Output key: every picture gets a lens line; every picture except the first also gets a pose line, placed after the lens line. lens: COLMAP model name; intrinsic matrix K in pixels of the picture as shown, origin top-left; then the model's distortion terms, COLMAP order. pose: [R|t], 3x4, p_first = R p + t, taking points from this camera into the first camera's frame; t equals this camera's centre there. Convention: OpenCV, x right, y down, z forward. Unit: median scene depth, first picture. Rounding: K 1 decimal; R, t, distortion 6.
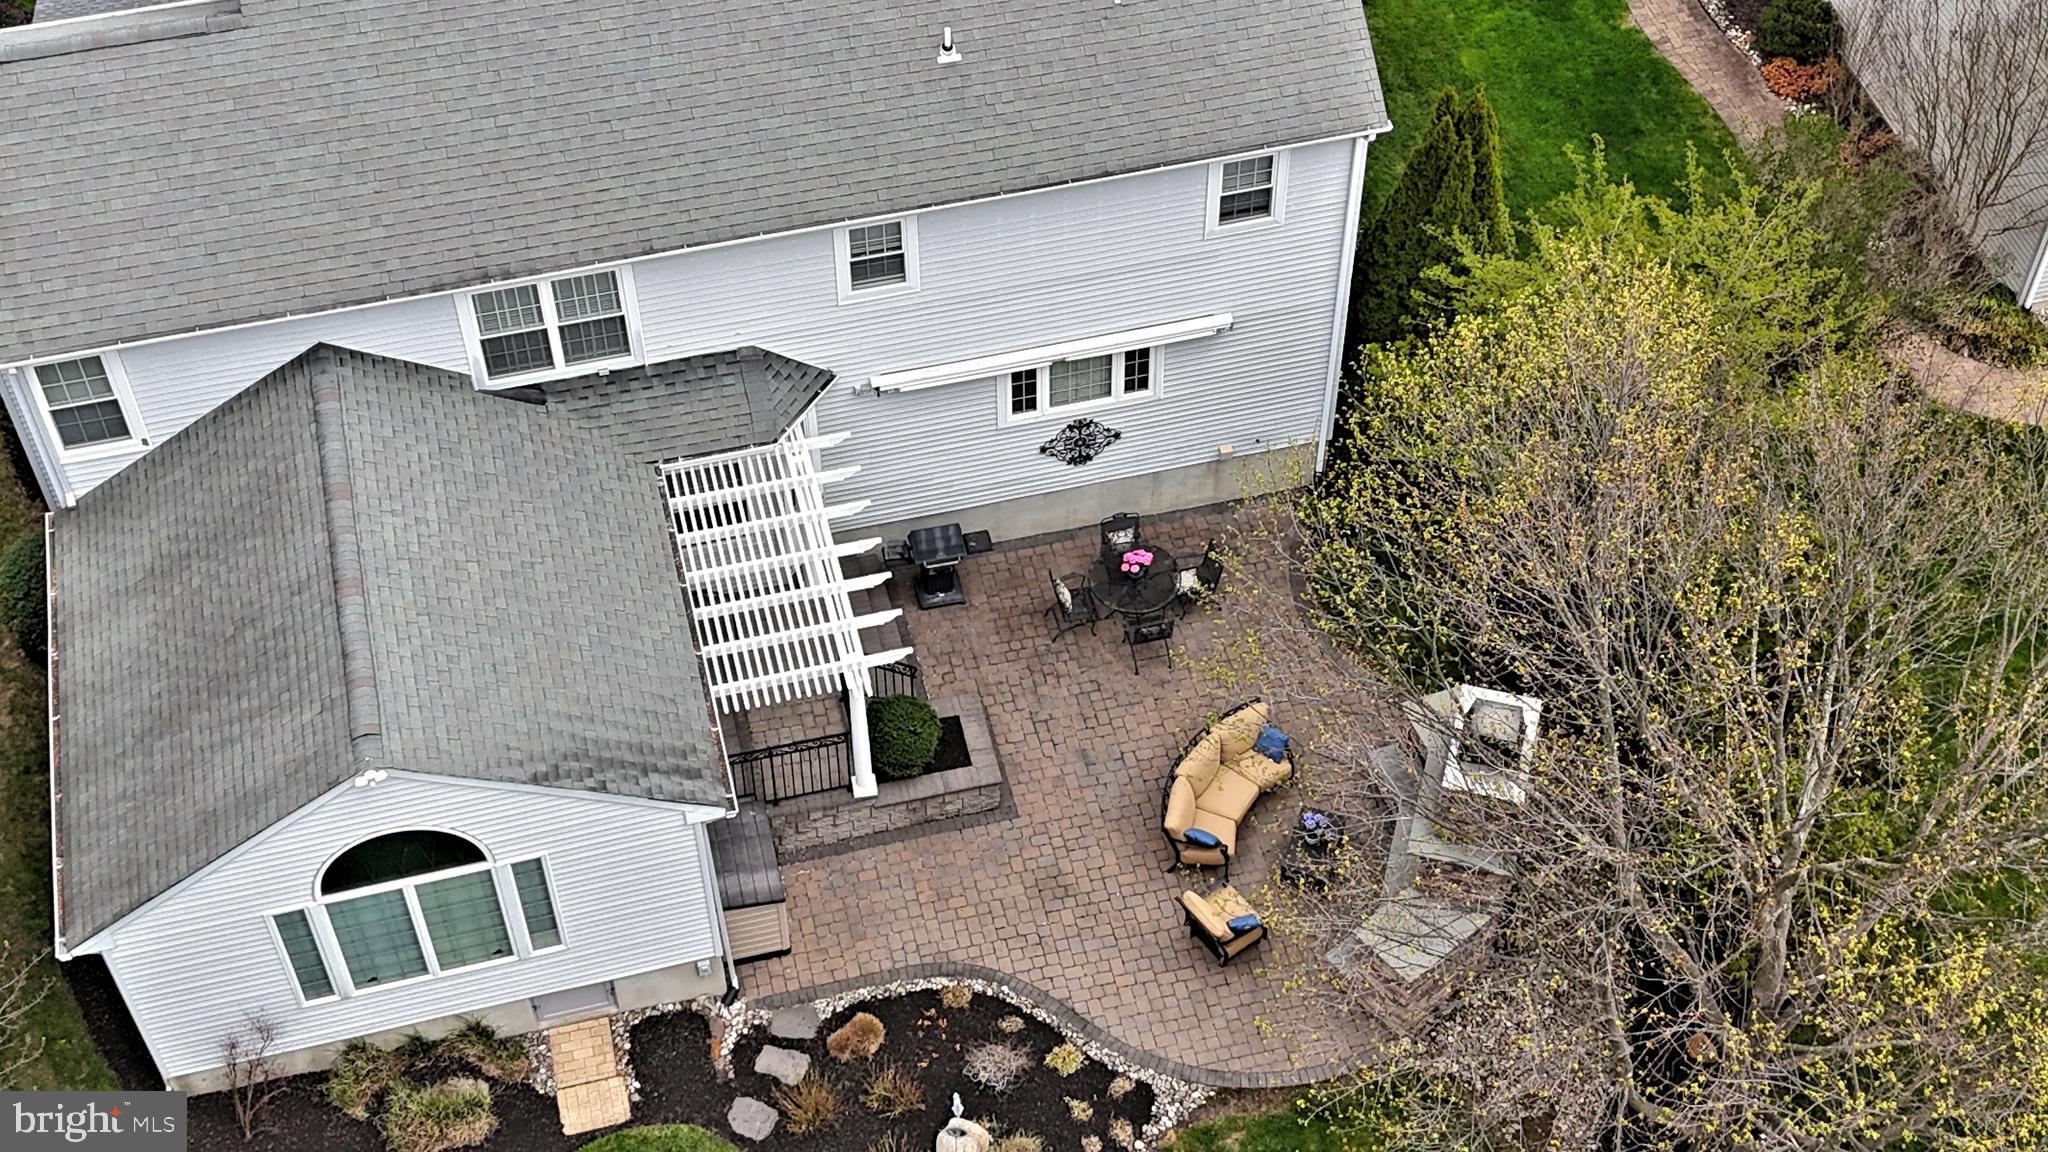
lens RADIAL K [[2614.0, 0, 1048.8], [0, 2614.0, 612.5], [0, 0, 1]] dist [0.086862, 0.000000]
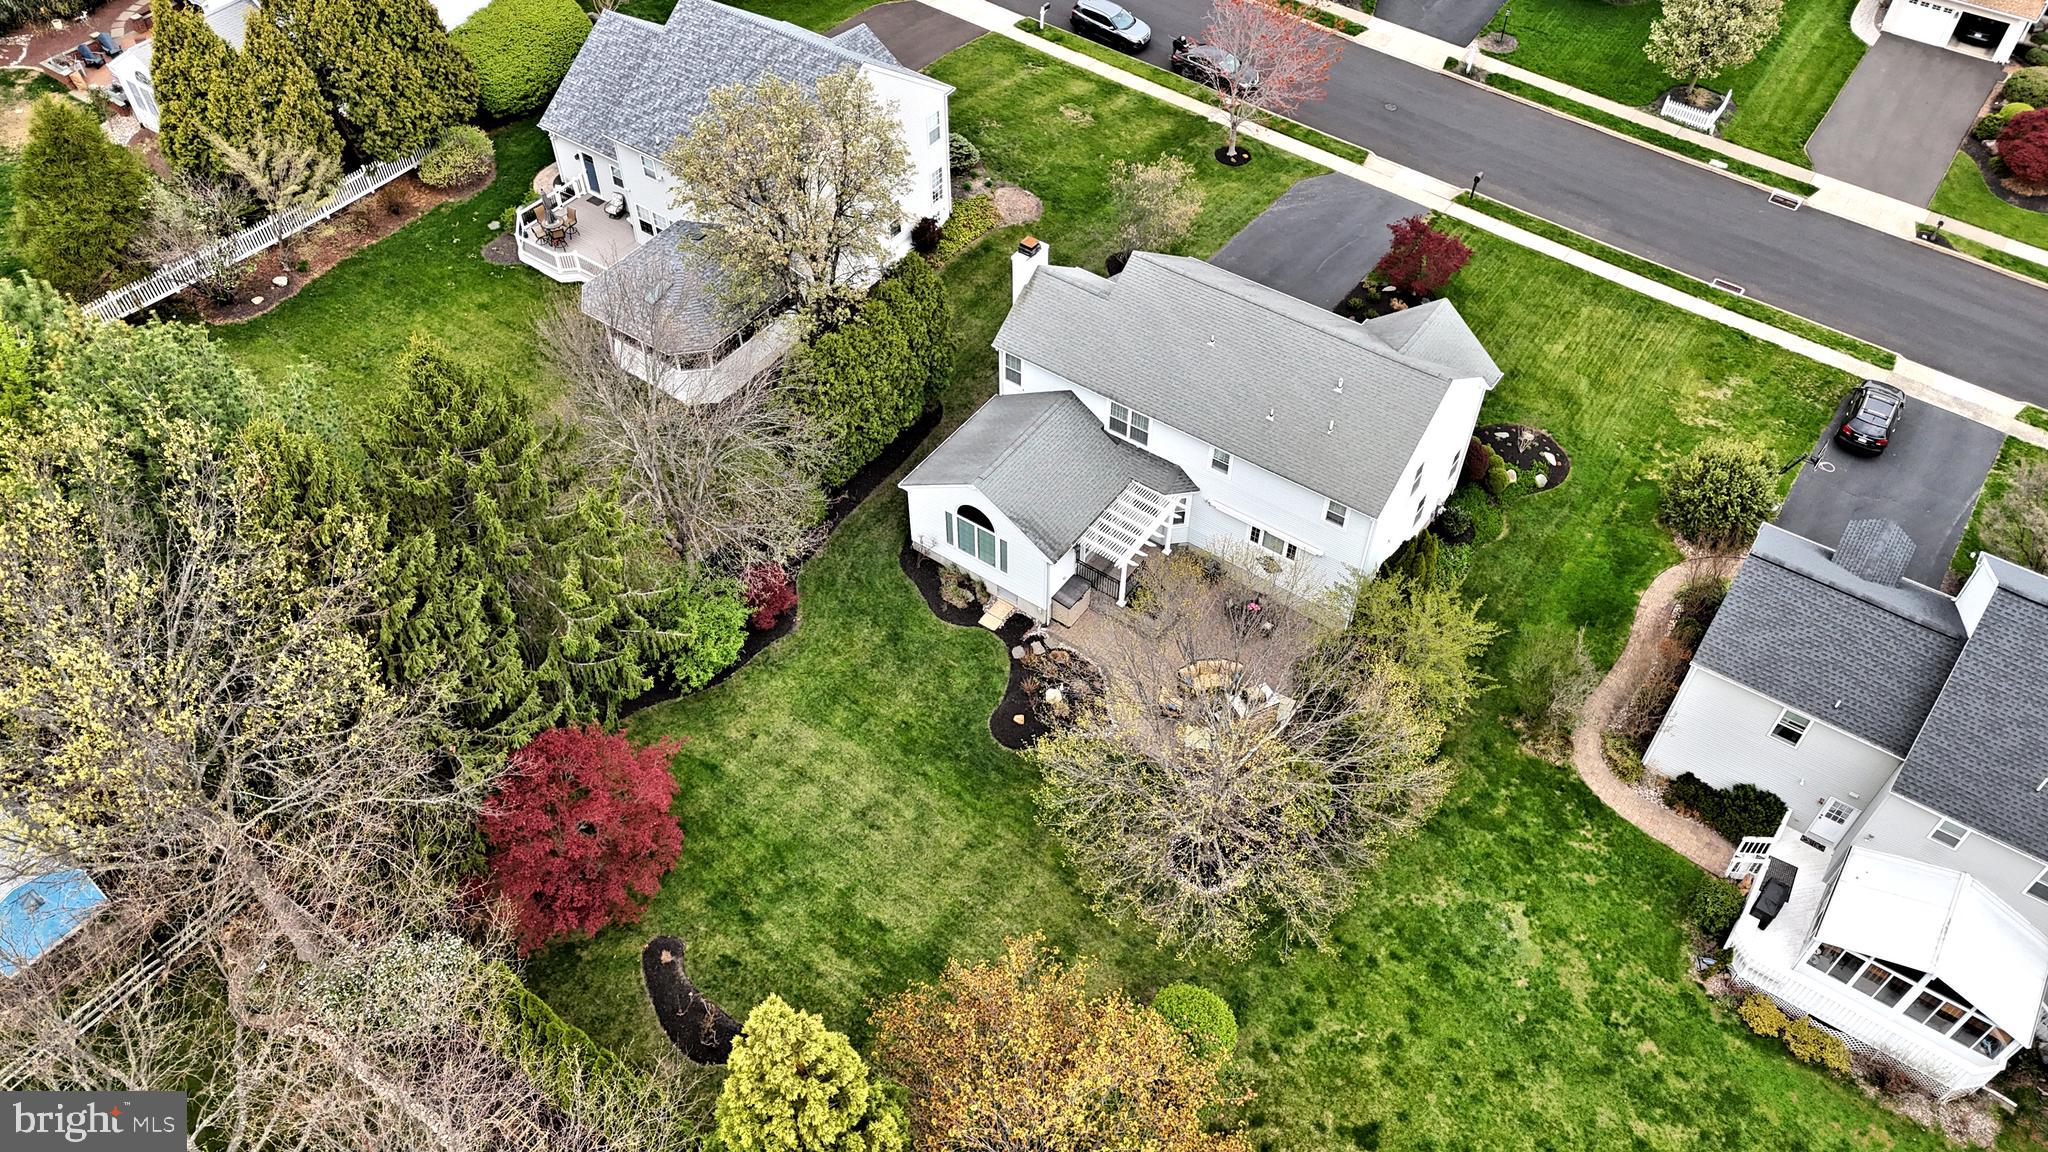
lens RADIAL K [[1464.6, 0, 1034.6], [0, 1464.6, 599.2], [0, 0, 1]] dist [0.056013, -0.035188]
pose [[0.653388, 0.576642, -0.490477, 0.721324], [-0.591057, 0.793413, 0.145422, -0.129241], [0.473007, 0.194883, 0.859235, -0.533715]]
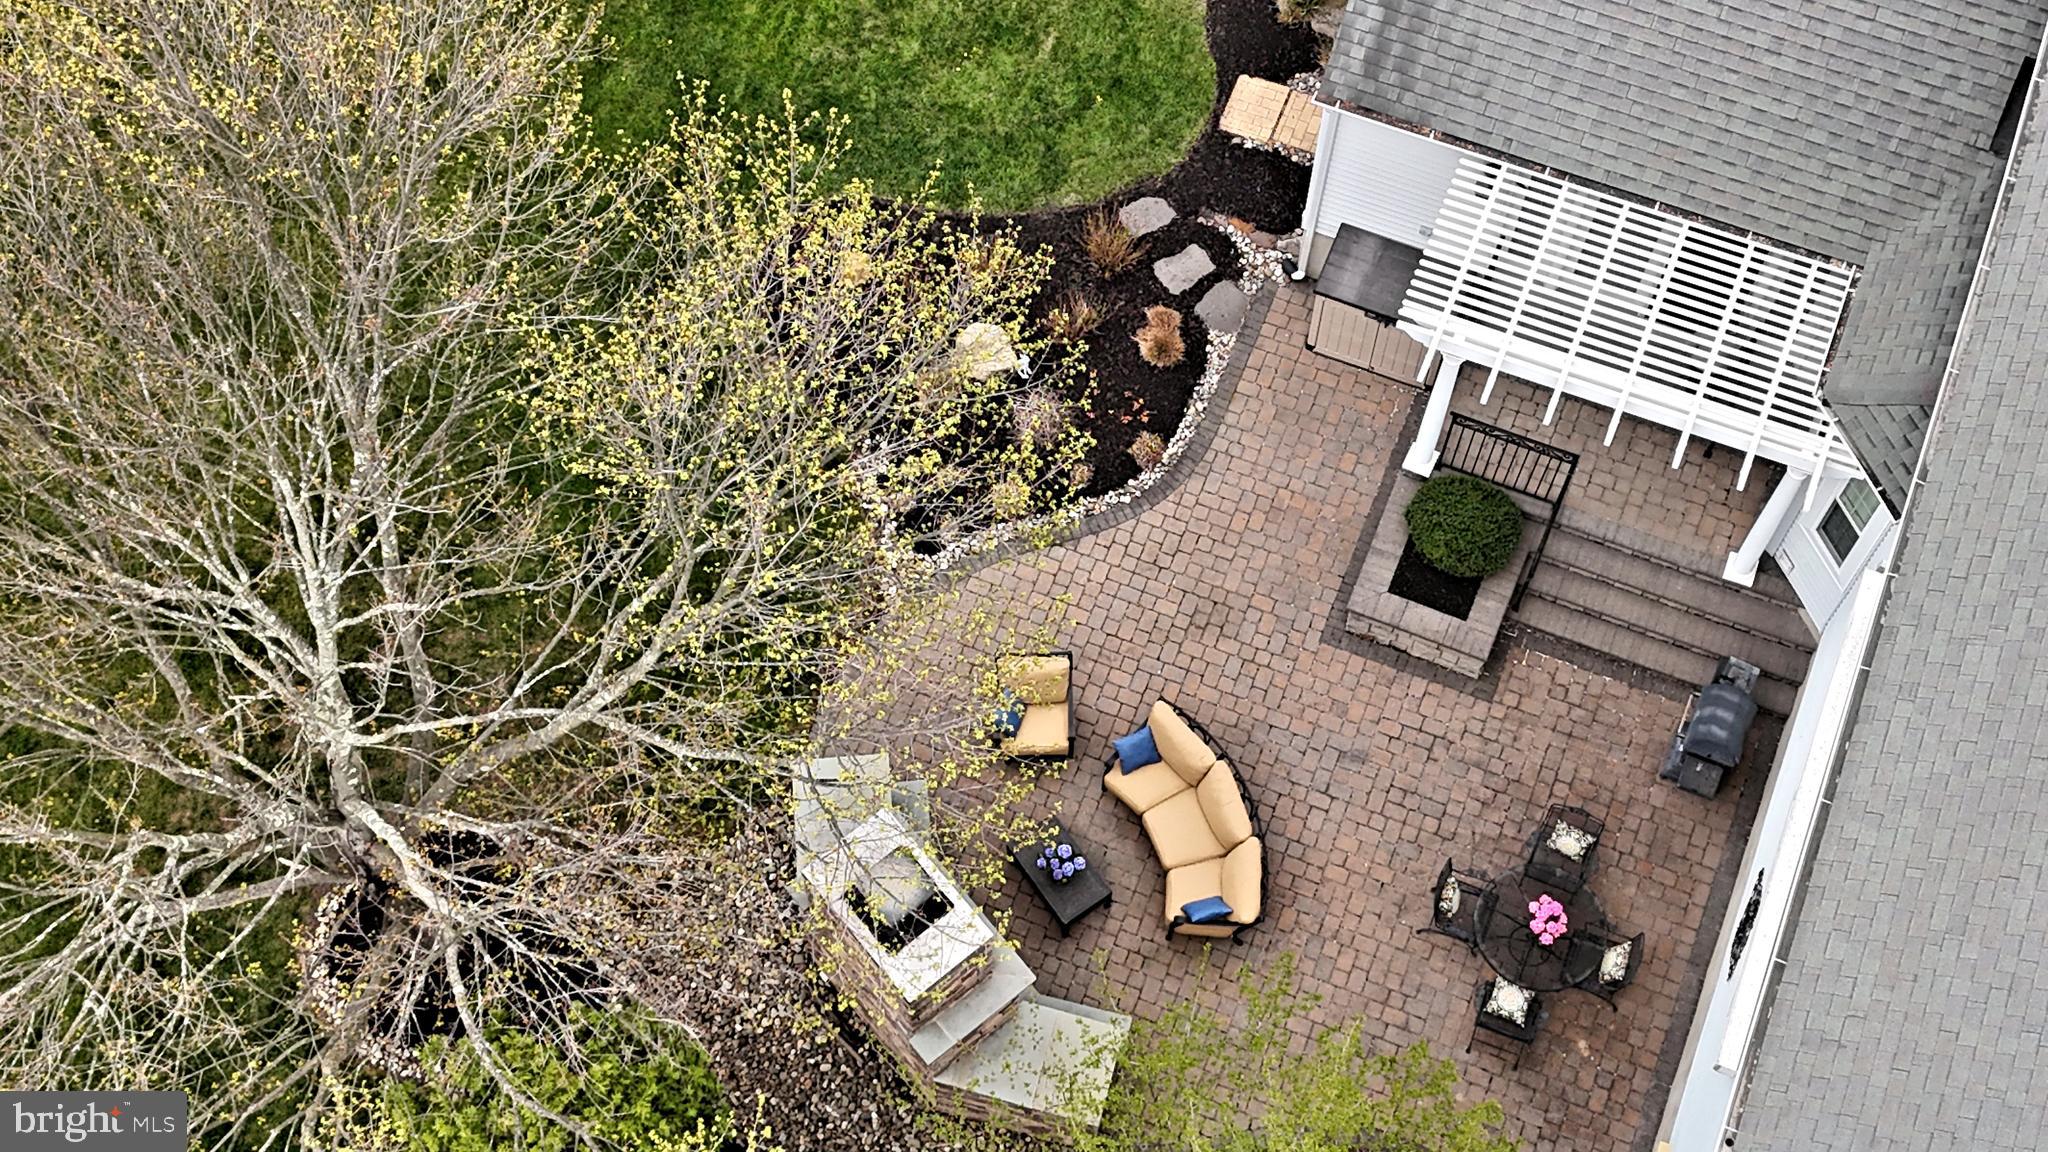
lens RADIAL K [[2614.0, 0, 1013.8], [0, 2614.0, 623.7], [0, 0, 1]] dist [0.086862, 0.000000]
pose [[-0.588833, 0.743280, -0.317507, 0.314258], [-0.620949, -0.164545, 0.766386, -0.509551], [0.517395, 0.648429, 0.558429, 0.524777]]
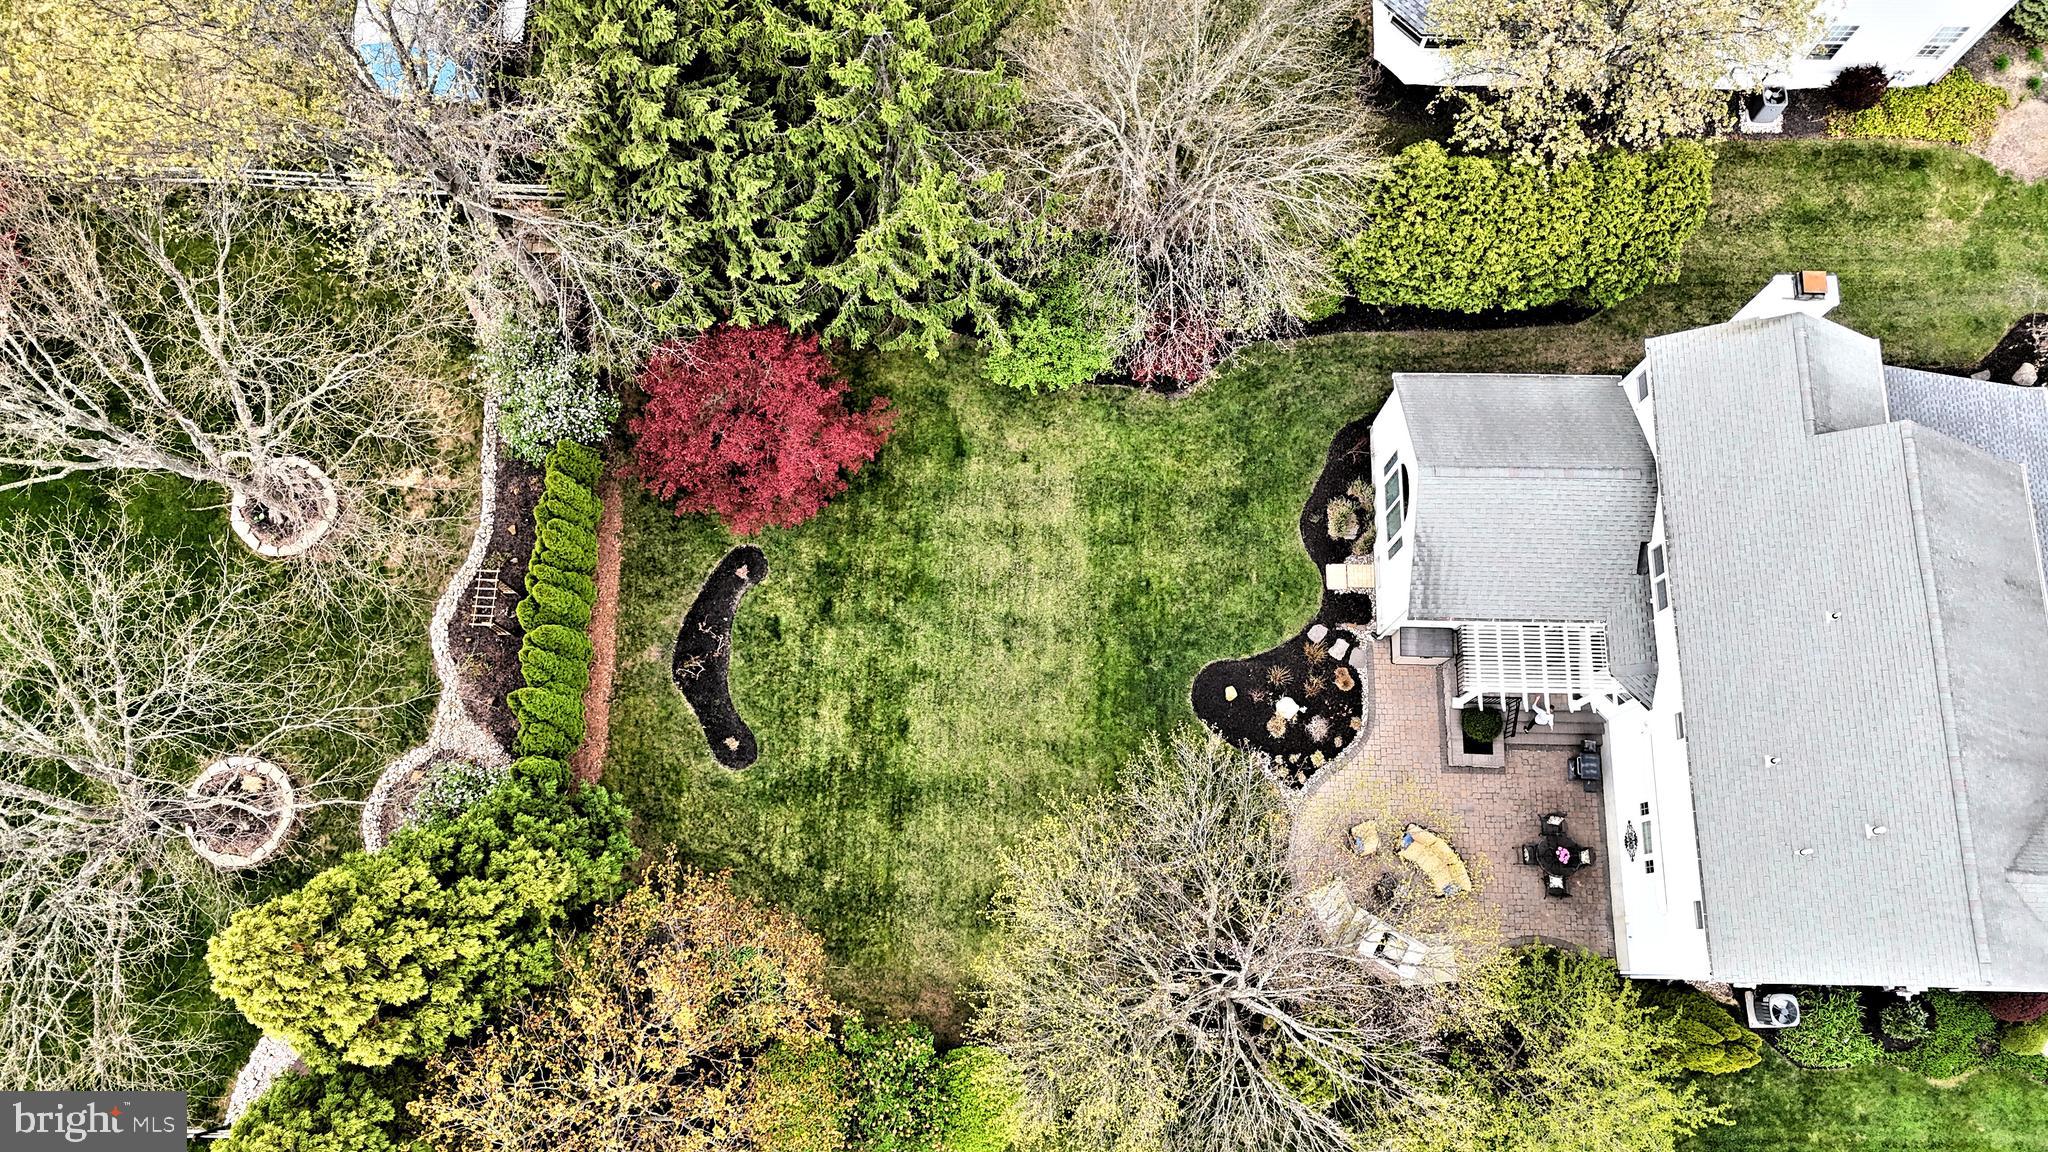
lens RADIAL K [[1464.6, 0, 1012.2], [0, 1464.6, 581.8], [0, 0, 1]] dist [0.056013, -0.035188]
pose [[-0.265138, 0.933470, -0.241527, 0.256564], [-0.741502, -0.037278, 0.669914, -0.526498], [0.616341, 0.356712, 0.702054, -0.200974]]
